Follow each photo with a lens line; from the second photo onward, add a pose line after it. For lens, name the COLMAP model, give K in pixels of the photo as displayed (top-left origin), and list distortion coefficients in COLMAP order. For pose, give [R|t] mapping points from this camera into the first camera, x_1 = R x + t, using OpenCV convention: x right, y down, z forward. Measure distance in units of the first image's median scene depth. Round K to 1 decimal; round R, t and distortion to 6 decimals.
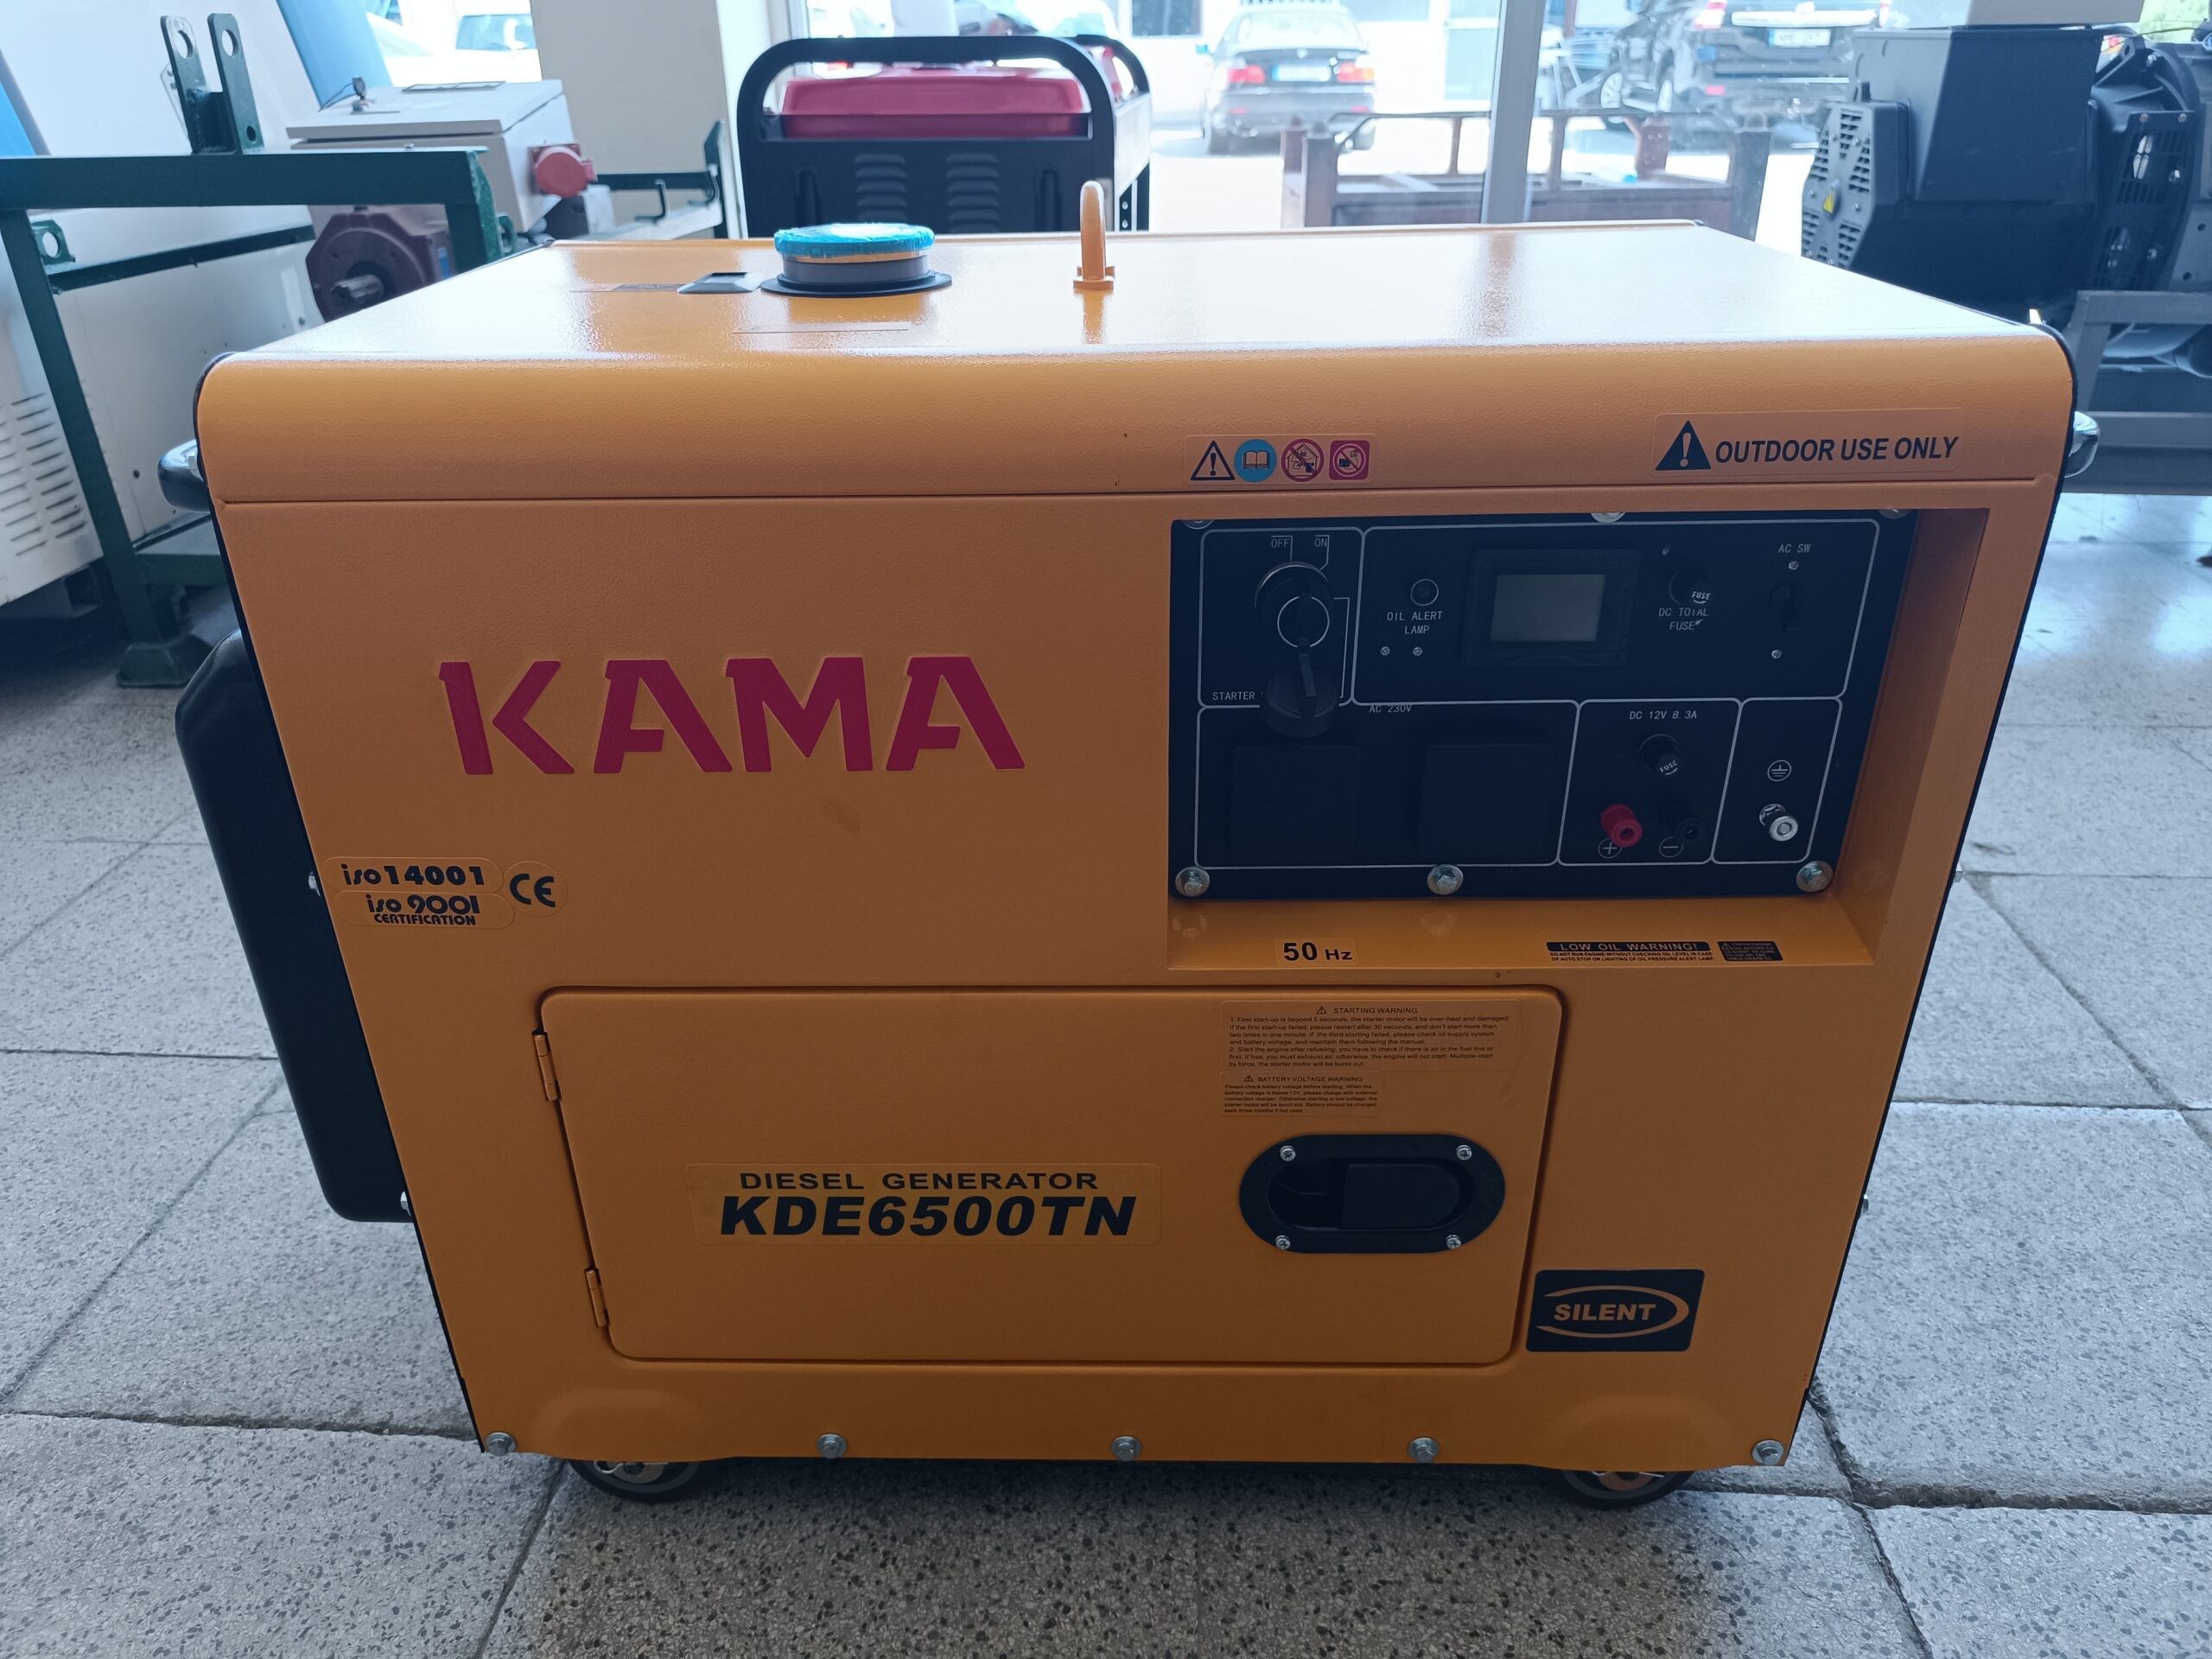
lens RADIAL K [[1496.4, 0, 1098.6], [0, 1496.4, 828.5], [0, 0, 1]] dist [0.036314, -0.001294]
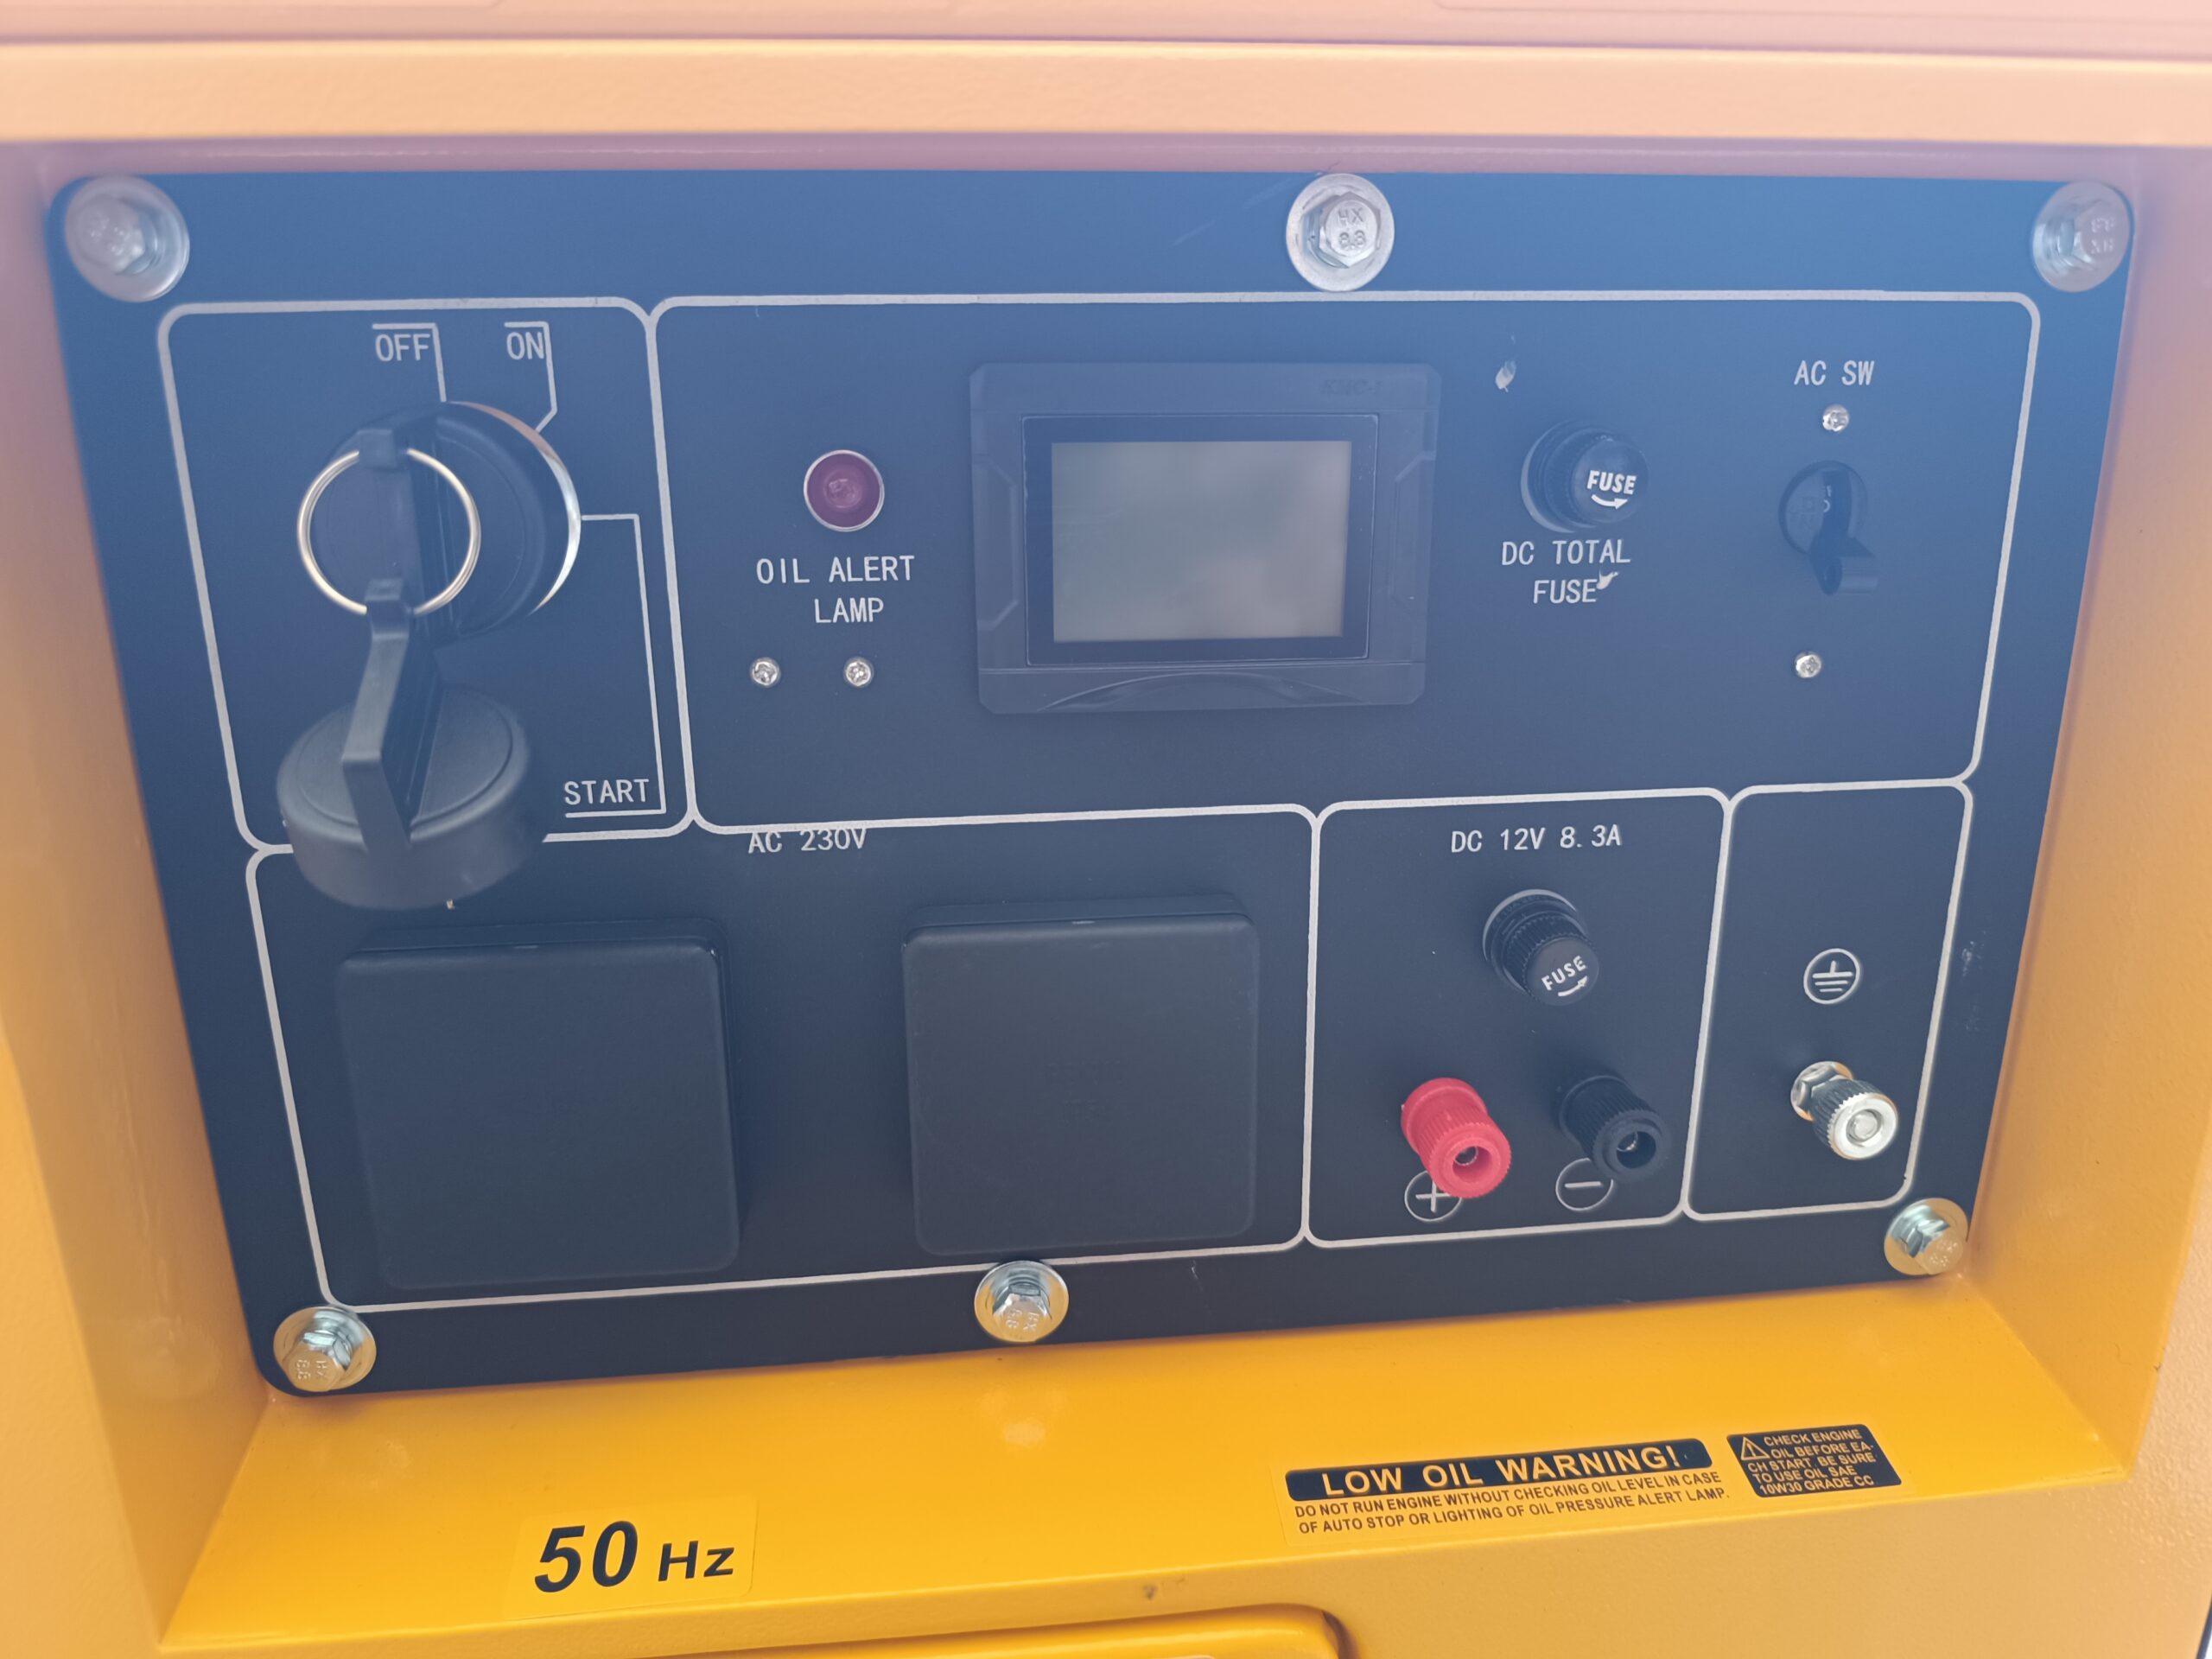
lens RADIAL K [[1558.7, 0, 1116.5], [0, 1558.7, 826.4], [0, 0, 1]] dist [0.047072, -0.096375]
pose [[0.993041, -0.027548, 0.114506, 0.221542], [0.046200, 0.985448, -0.163579, -0.018672], [-0.108333, 0.167731, 0.979862, 0.614605]]
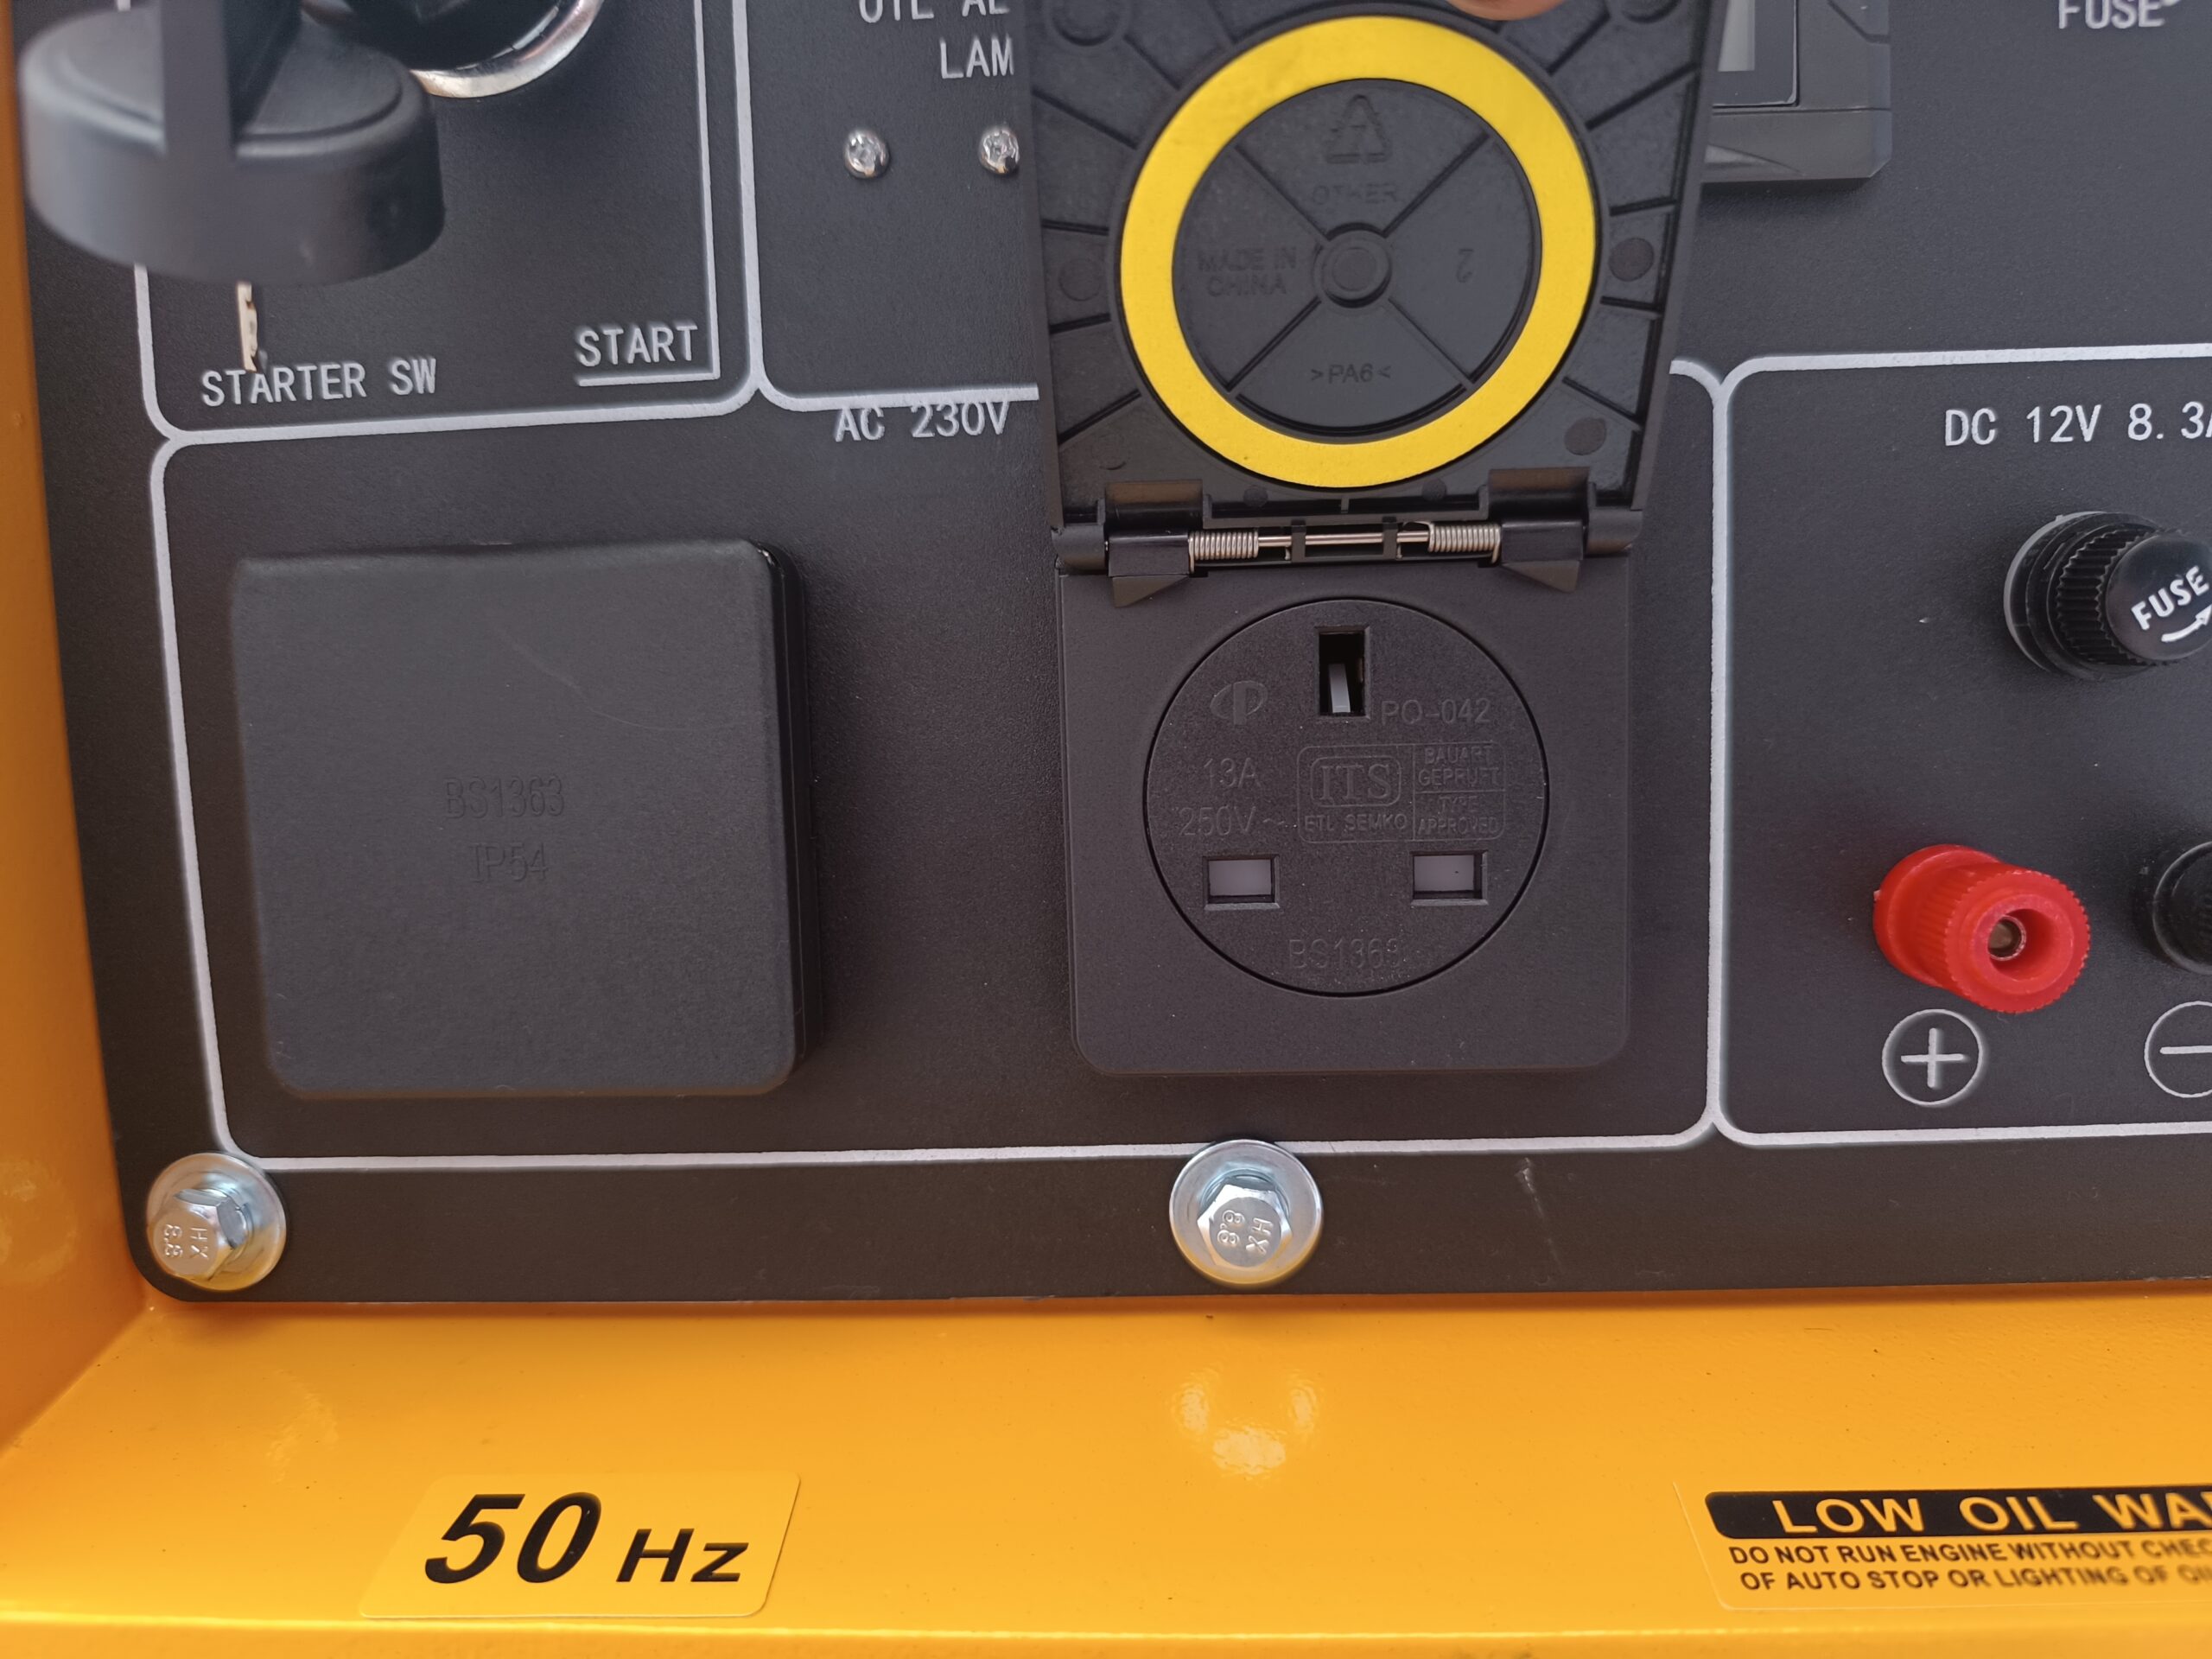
lens RADIAL K [[1592.9, 0, 1131.1], [0, 1592.9, 826.1], [0, 0, 1]] dist [-0.030450, -0.005870]
pose [[0.999184, -0.011776, -0.038647, 0.232660], [-0.002144, 0.939782, -0.341769, 0.064826], [0.040344, 0.341572, 0.938989, 0.774662]]
